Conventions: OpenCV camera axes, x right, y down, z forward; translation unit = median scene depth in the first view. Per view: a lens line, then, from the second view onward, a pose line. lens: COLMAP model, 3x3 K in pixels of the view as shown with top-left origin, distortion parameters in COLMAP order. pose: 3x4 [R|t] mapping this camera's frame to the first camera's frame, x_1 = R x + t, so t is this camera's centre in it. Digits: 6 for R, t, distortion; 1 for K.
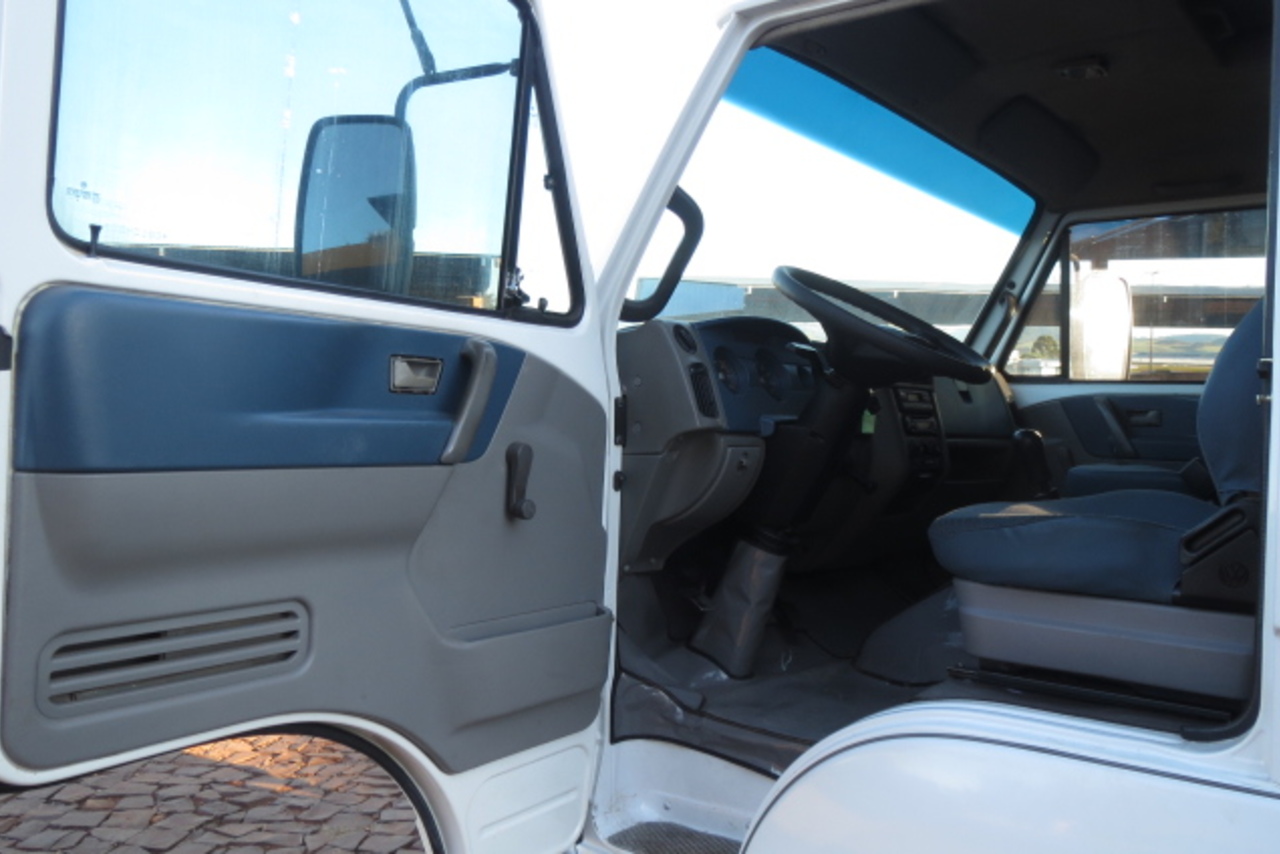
lens RADIAL K [[1059.5, 0, 643.1], [0, 1059.5, 443.5], [0, 0, 1]] dist [-0.028182, 0.011191]
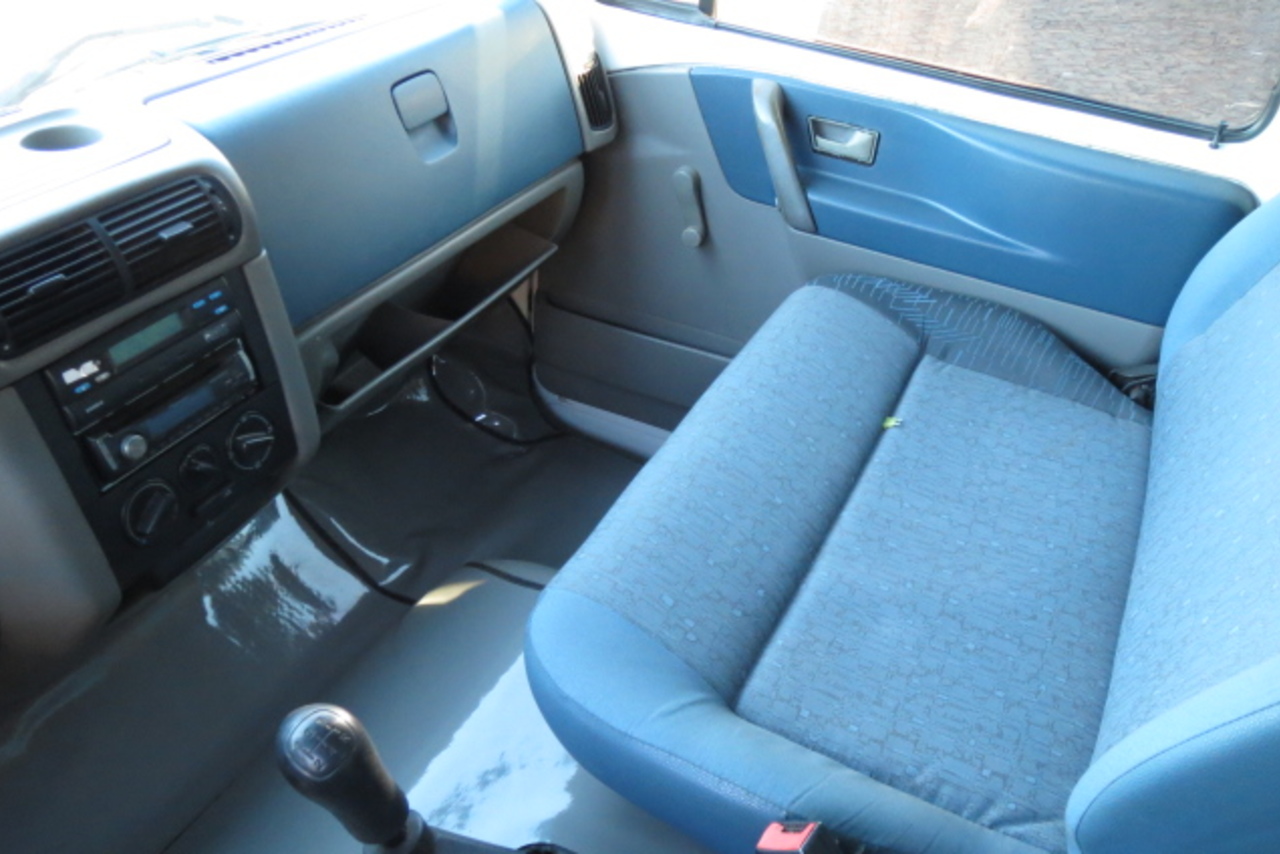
lens RADIAL K [[1059.5, 0, 643.1], [0, 1059.5, 443.5], [0, 0, 1]] dist [-0.028182, 0.011191]
pose [[0.980465, -0.069443, 0.184026, 0.415975], [-0.051371, 0.812724, 0.580379, -0.266725], [-0.189866, -0.578495, 0.793281, 0.802060]]
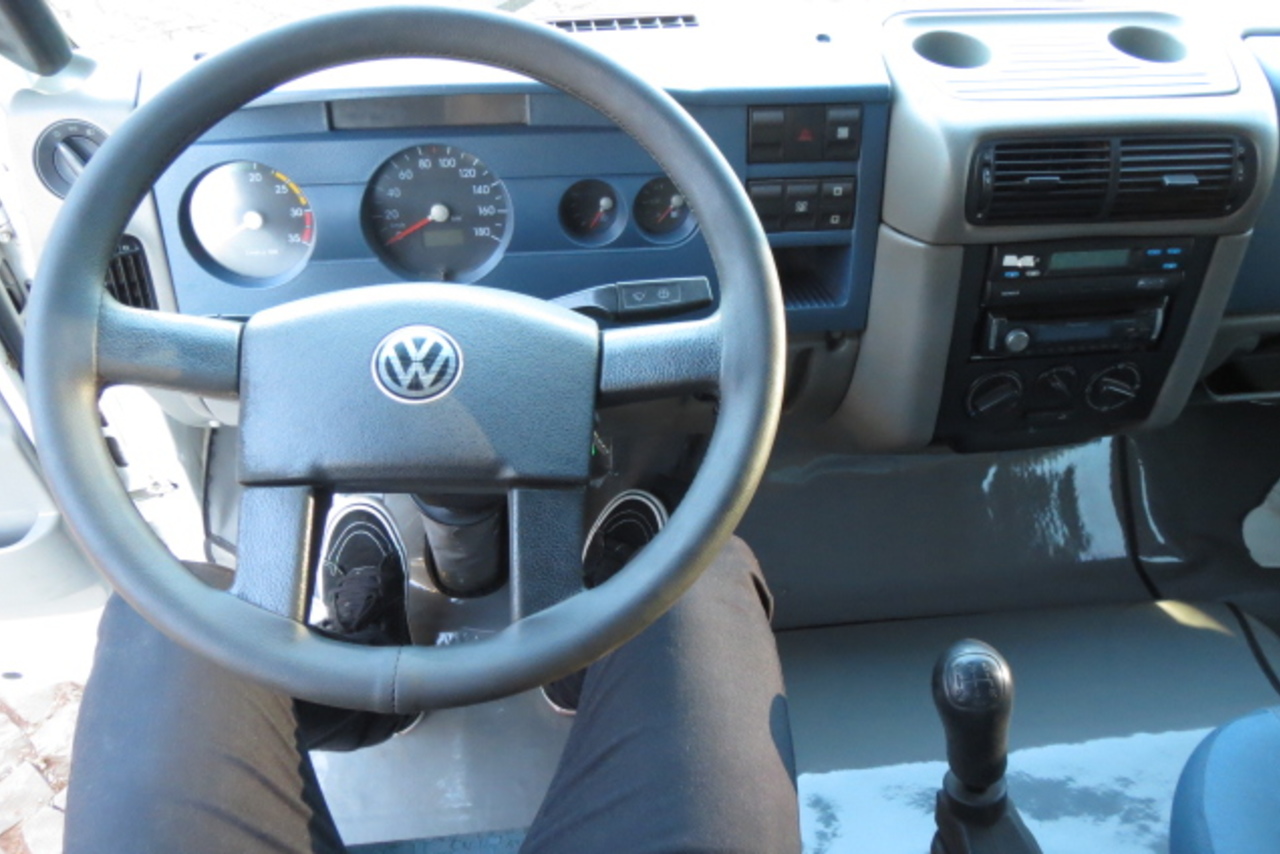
lens RADIAL K [[1059.5, 0, 643.1], [0, 1059.5, 443.5], [0, 0, 1]] dist [-0.028182, 0.011191]
pose [[0.705919, 0.537928, -0.460773, 0.414600], [-0.043354, 0.682137, 0.729938, -0.306111], [0.706964, -0.495301, 0.504855, 0.805203]]
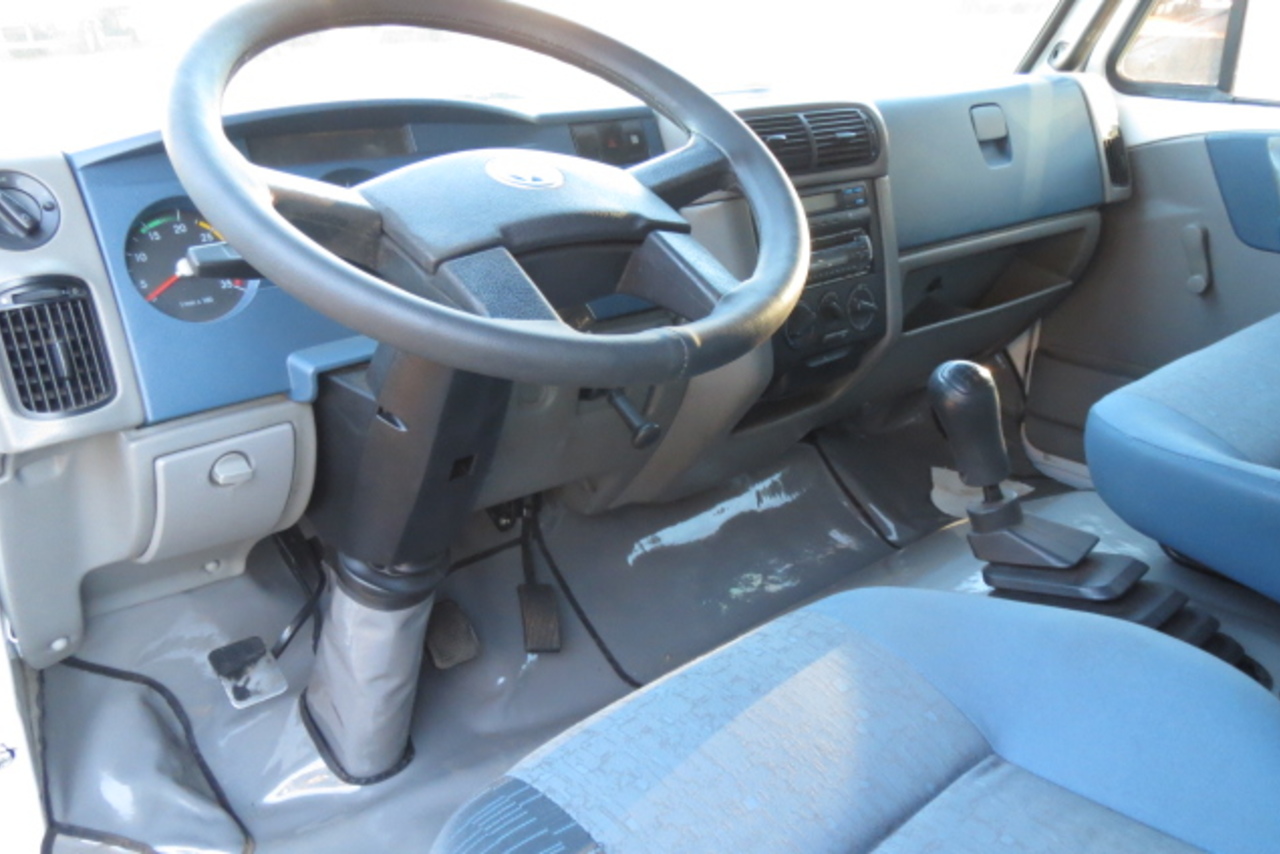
lens RADIAL K [[1059.5, 0, 643.1], [0, 1059.5, 443.5], [0, 0, 1]] dist [-0.028182, 0.011191]
pose [[0.982089, 0.054847, -0.180259, 0.324067], [0.015057, 0.930790, 0.365243, -0.144279], [0.187816, -0.361415, 0.913293, 0.585847]]
